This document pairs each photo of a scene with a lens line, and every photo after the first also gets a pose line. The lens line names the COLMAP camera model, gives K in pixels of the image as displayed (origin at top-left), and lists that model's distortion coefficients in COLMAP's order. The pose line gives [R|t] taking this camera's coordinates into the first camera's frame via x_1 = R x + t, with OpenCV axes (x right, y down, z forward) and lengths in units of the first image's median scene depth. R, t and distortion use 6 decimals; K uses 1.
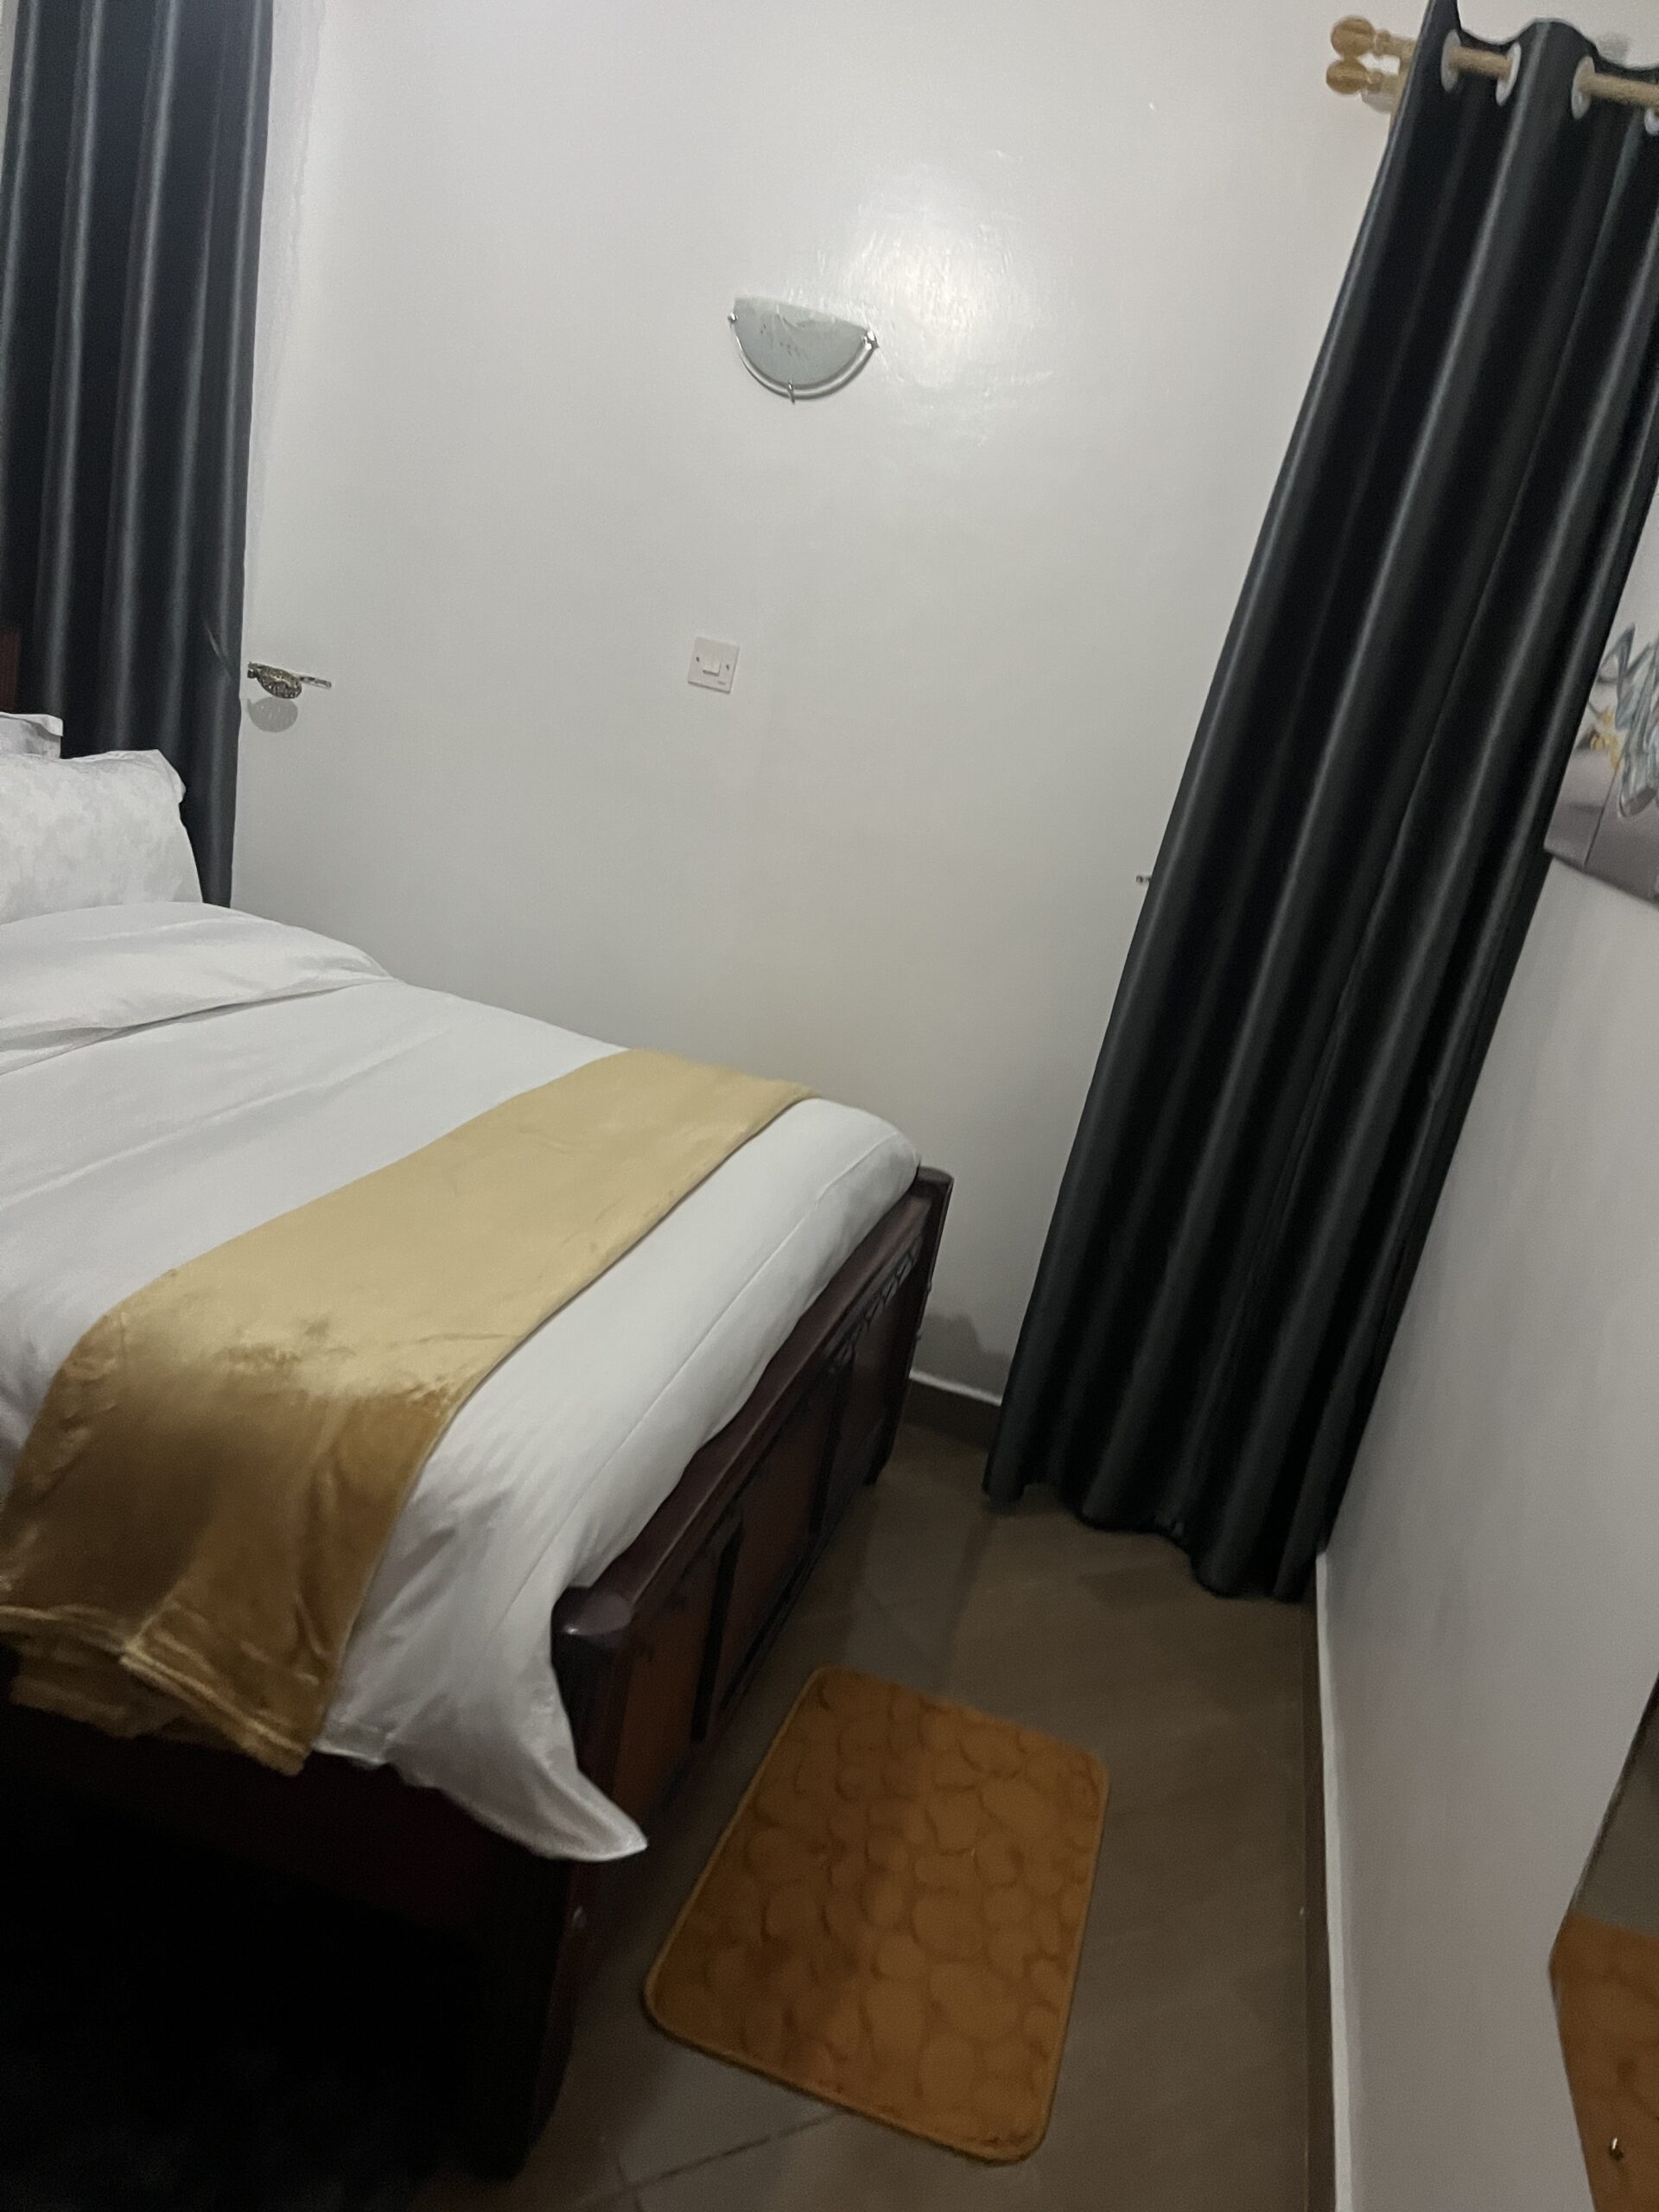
lens RADIAL K [[1665.1, 0, 844.5], [0, 1665.1, 1112.7], [0, 0, 1]] dist [0.055484, -0.070490]
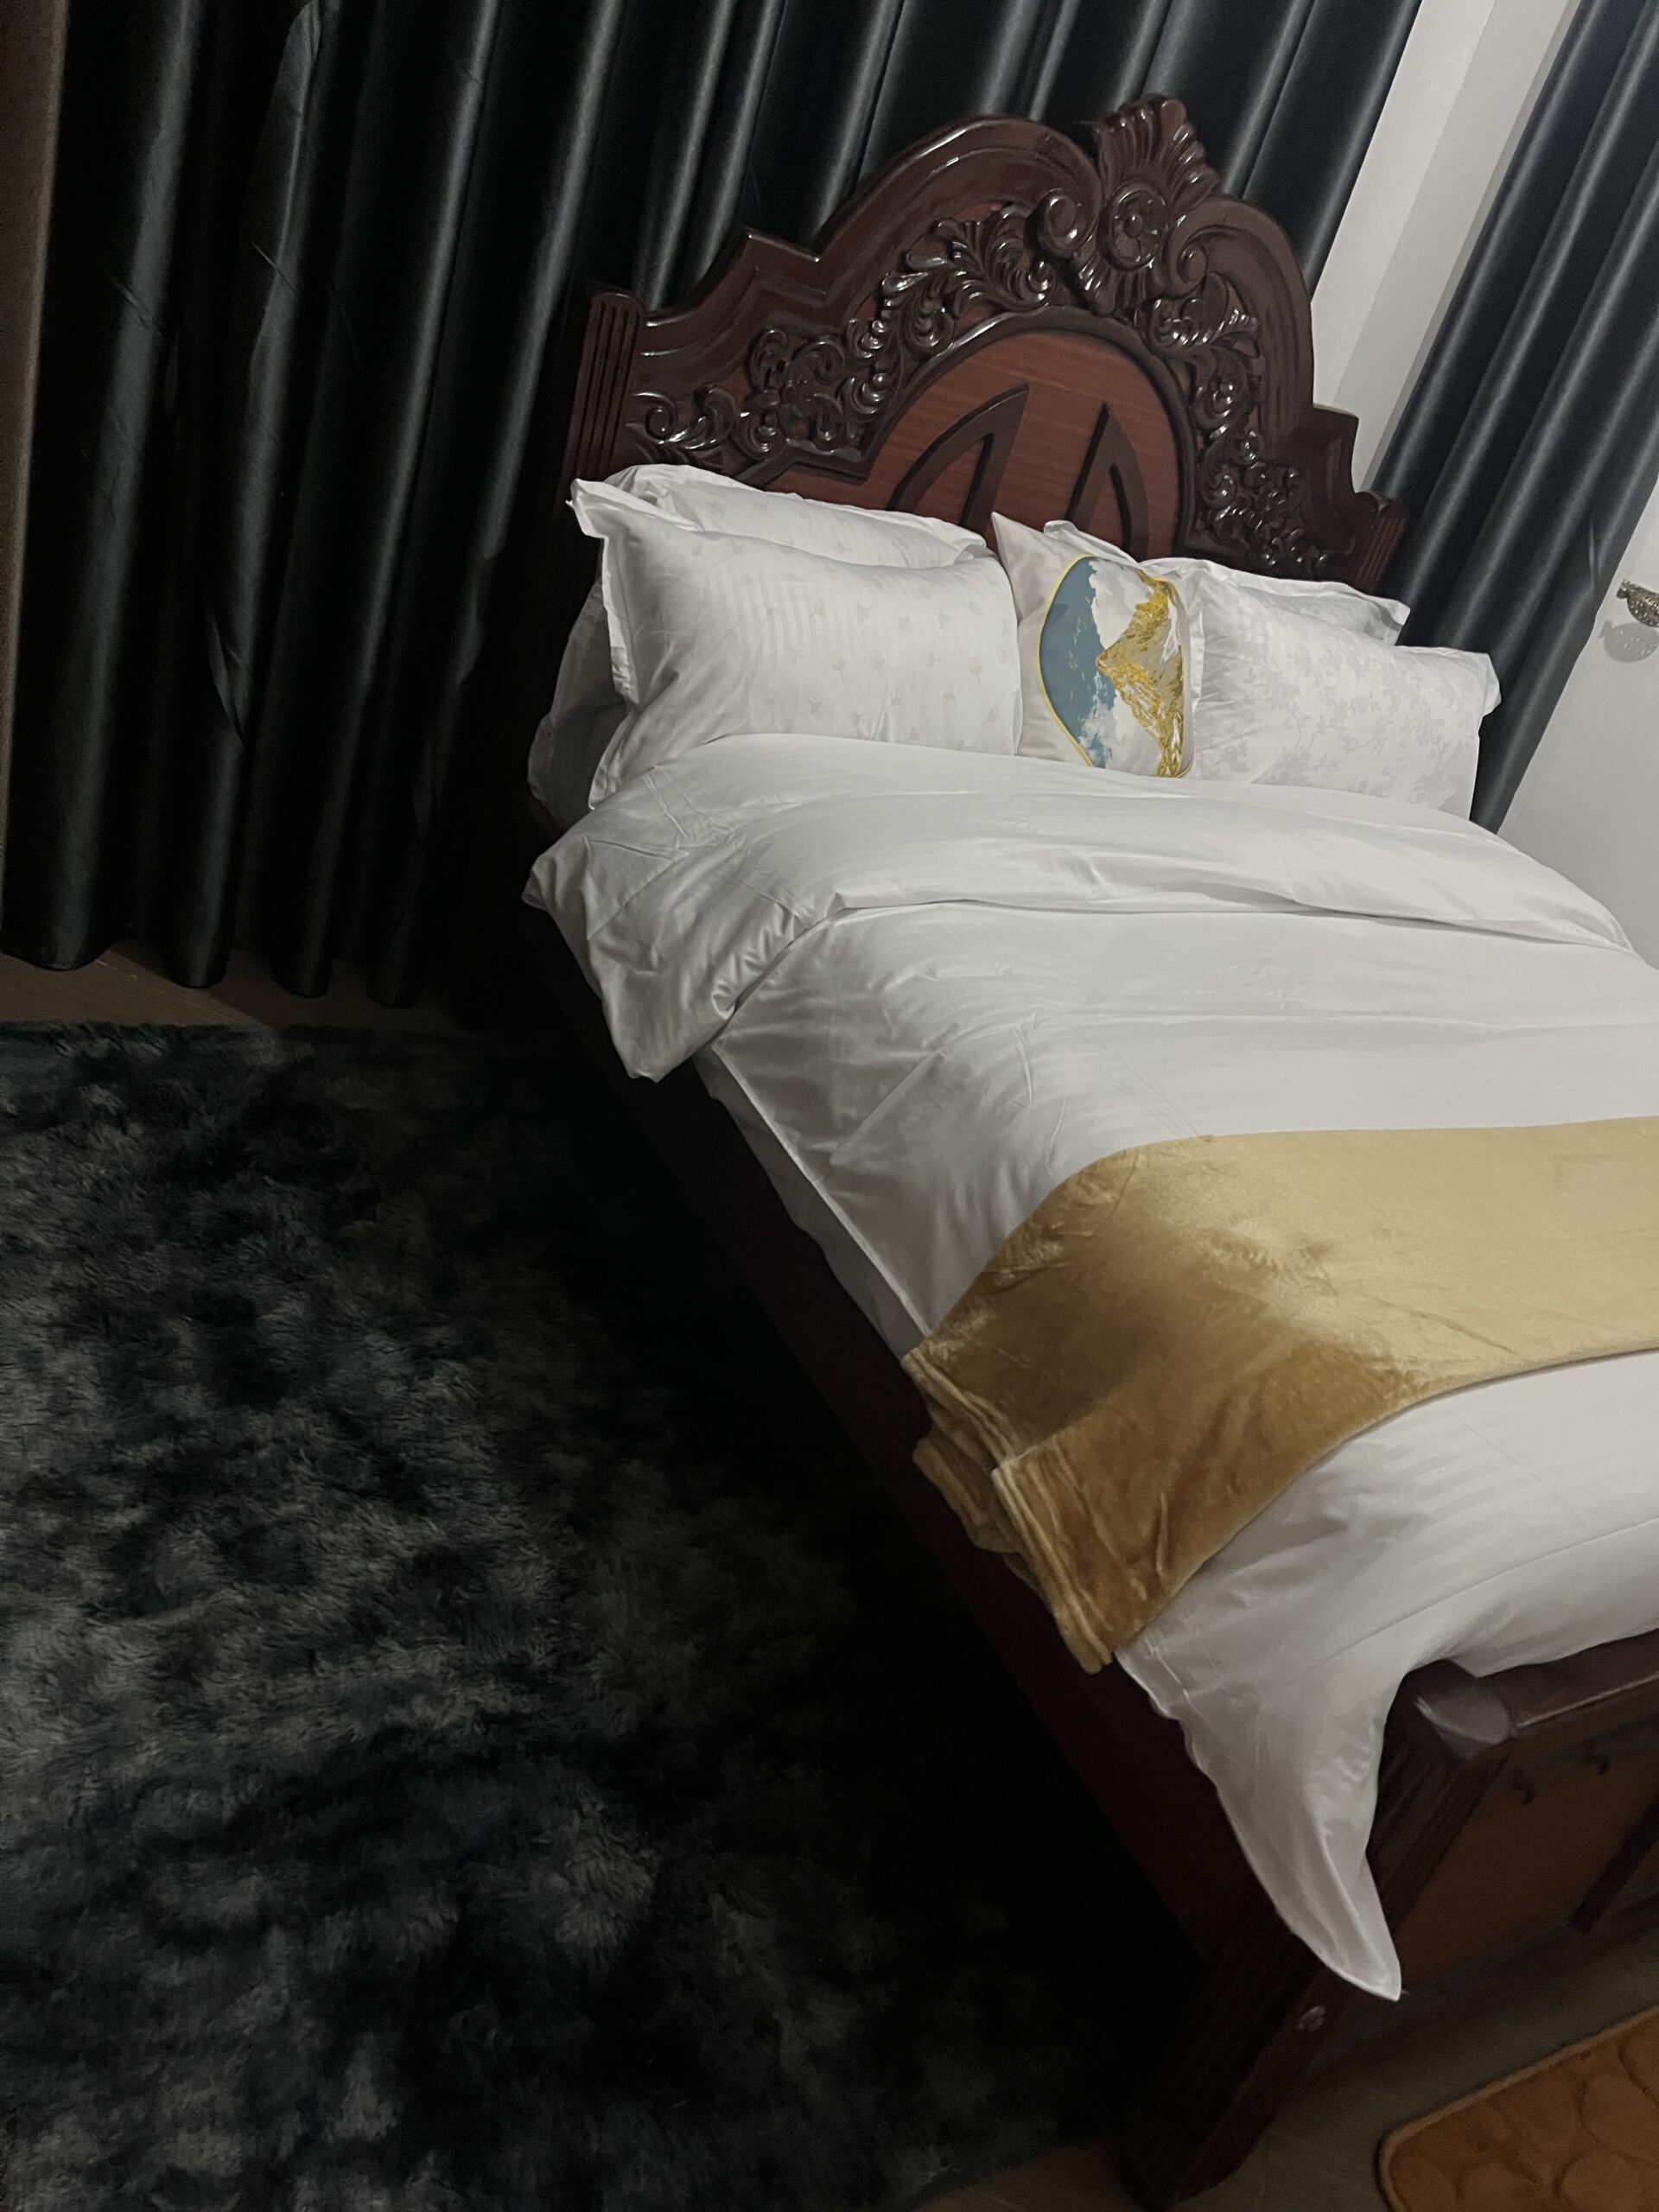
lens RADIAL K [[1665.1, 0, 844.5], [0, 1665.1, 1112.7], [0, 0, 1]] dist [0.055484, -0.070490]
pose [[0.697047, 0.348077, -0.626872, 0.047713], [-0.332262, 0.931537, 0.147788, 0.011645], [0.635396, 0.105271, 0.764977, 0.155061]]
